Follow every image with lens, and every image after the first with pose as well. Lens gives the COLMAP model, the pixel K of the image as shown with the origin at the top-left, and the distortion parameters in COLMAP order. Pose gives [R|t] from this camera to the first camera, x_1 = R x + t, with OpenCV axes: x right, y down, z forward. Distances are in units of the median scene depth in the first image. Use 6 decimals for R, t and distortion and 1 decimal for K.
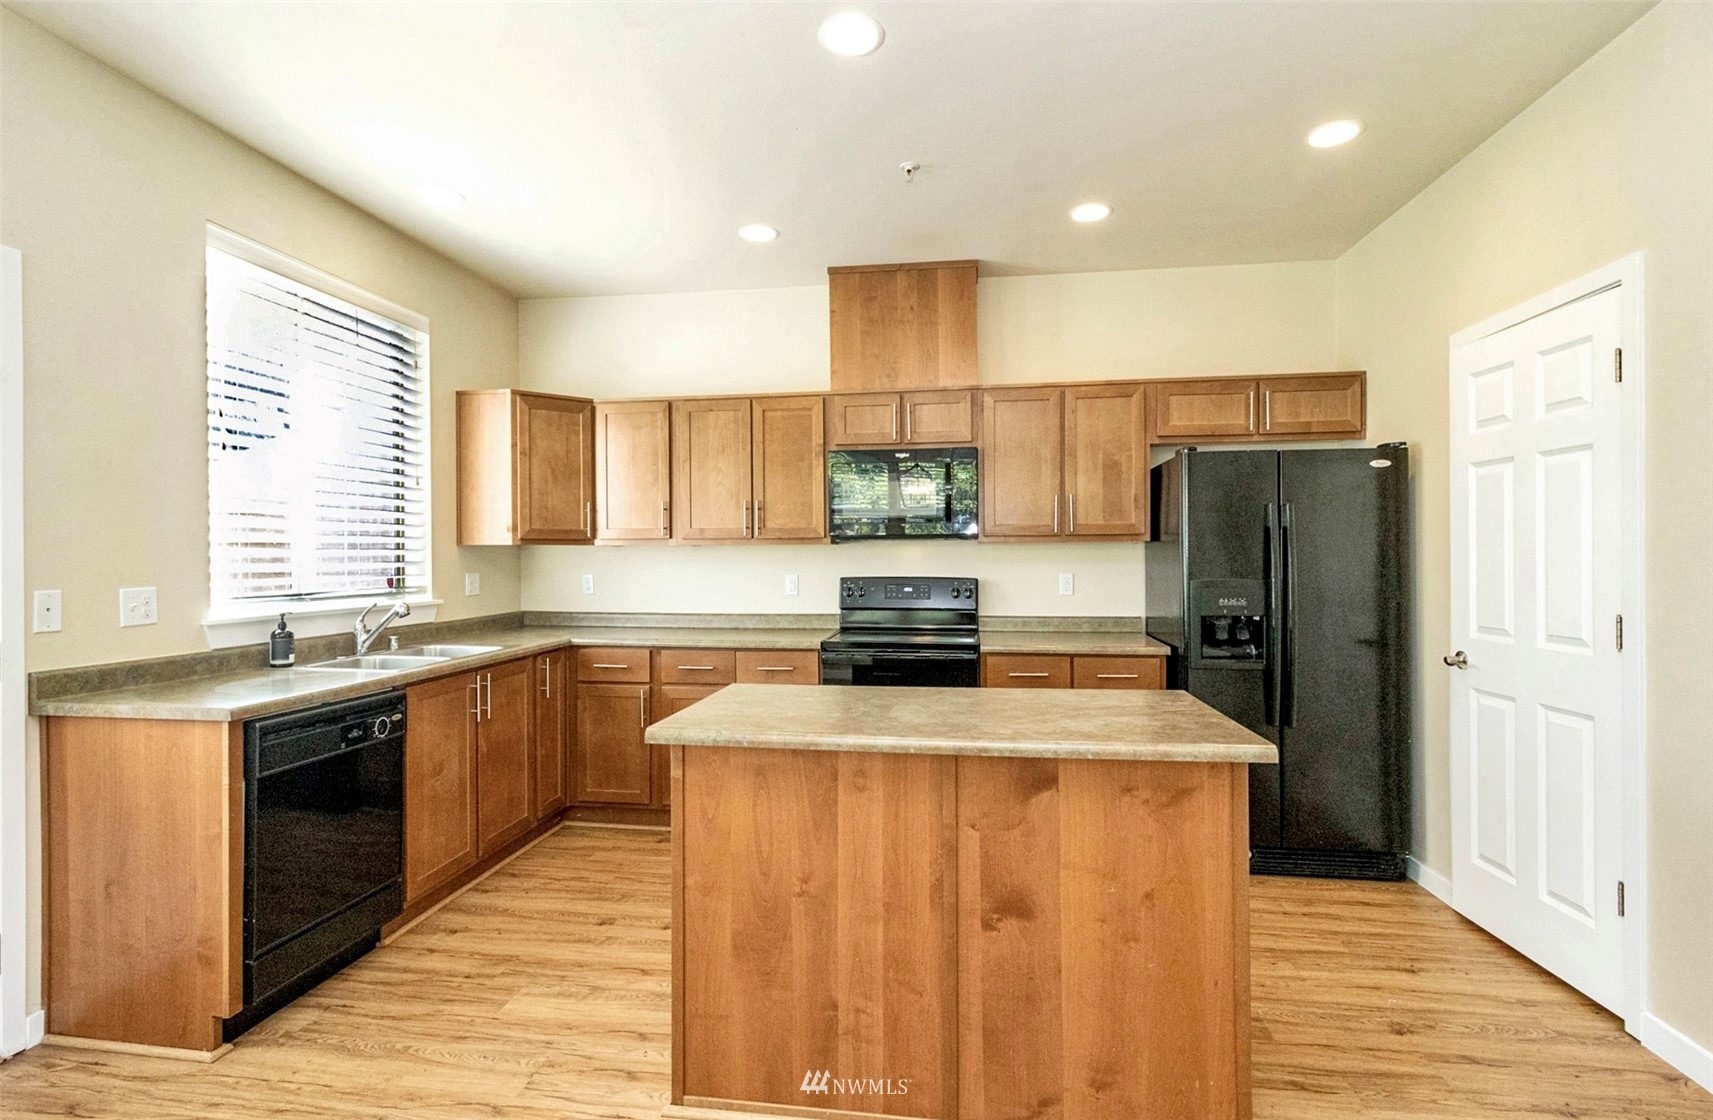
lens RADIAL K [[805.2, 0, 844.8], [0, 805.2, 562.7], [0, 0, 1]] dist [0.003411, 0.000494]
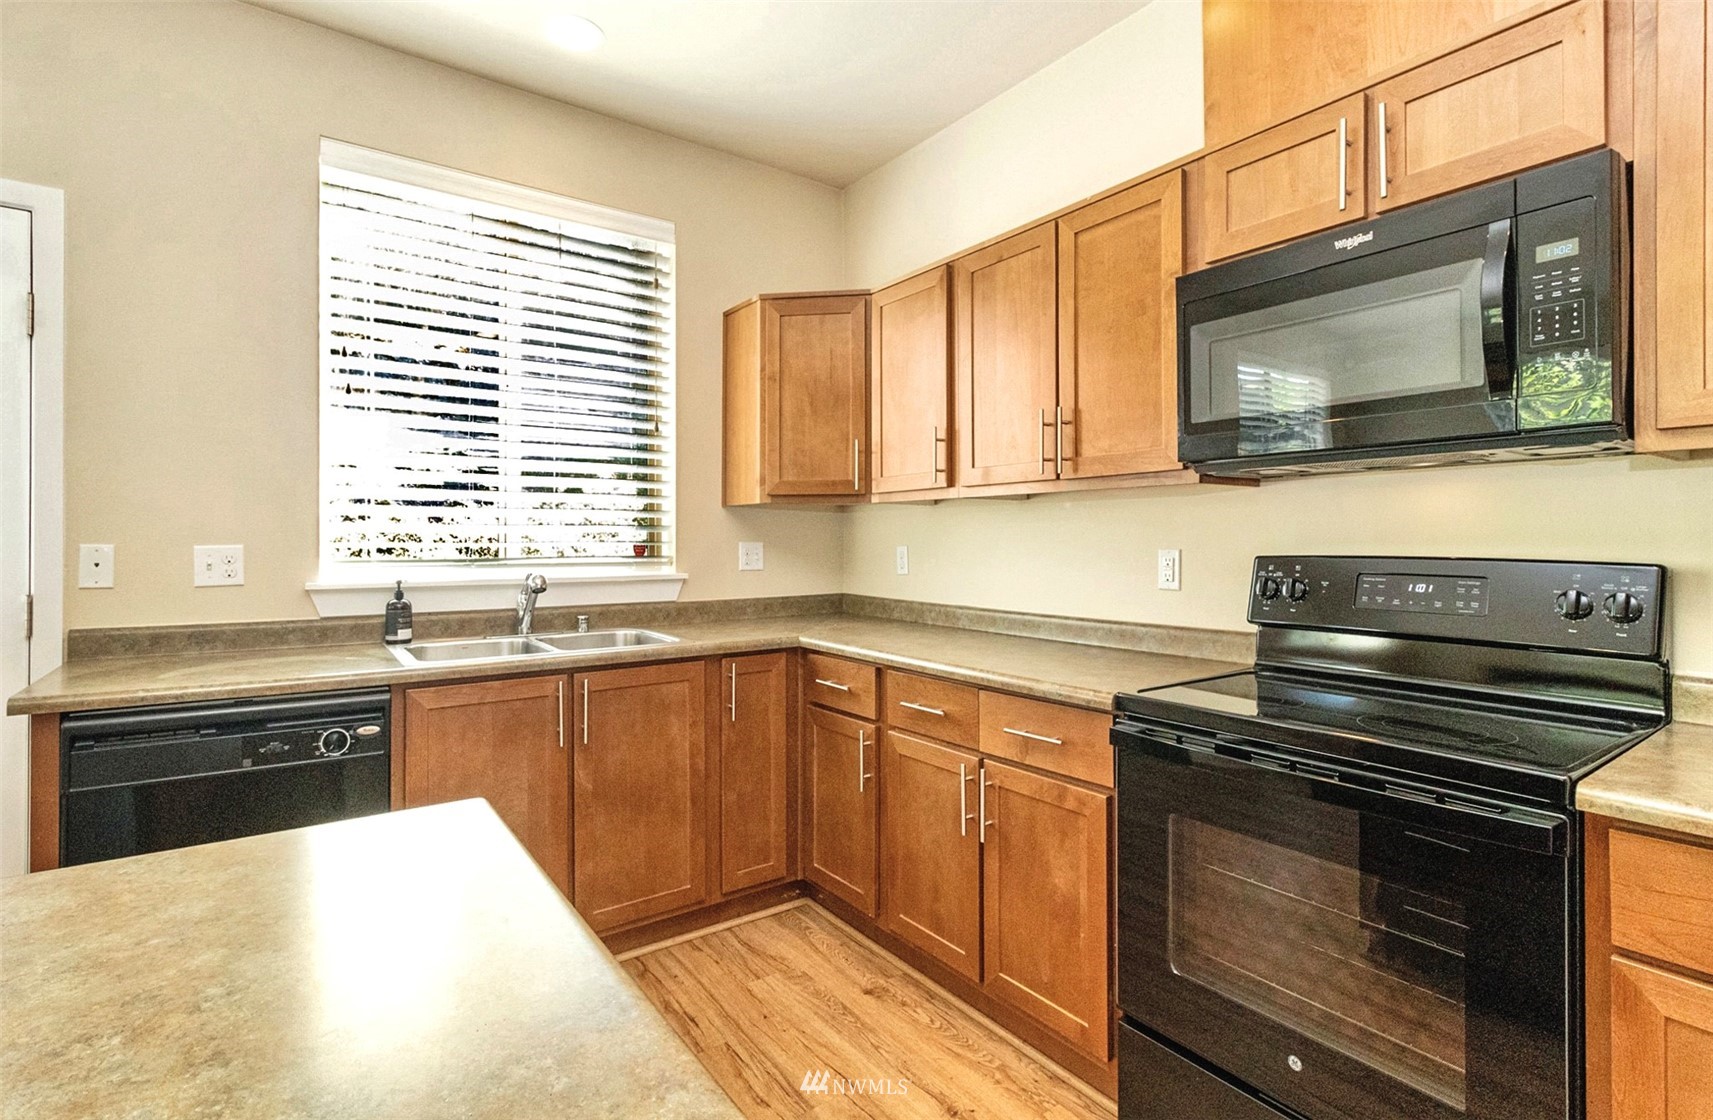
lens RADIAL K [[793.0, 0, 856.6], [0, 793.0, 541.9], [0, 0, 1]] dist [0.000207, 0.000020]
pose [[0.699525, 0.004977, -0.714591, 0.180414], [-0.008723, 0.999961, -0.001574, 0.014404], [0.714555, 0.007335, 0.699541, 0.574002]]
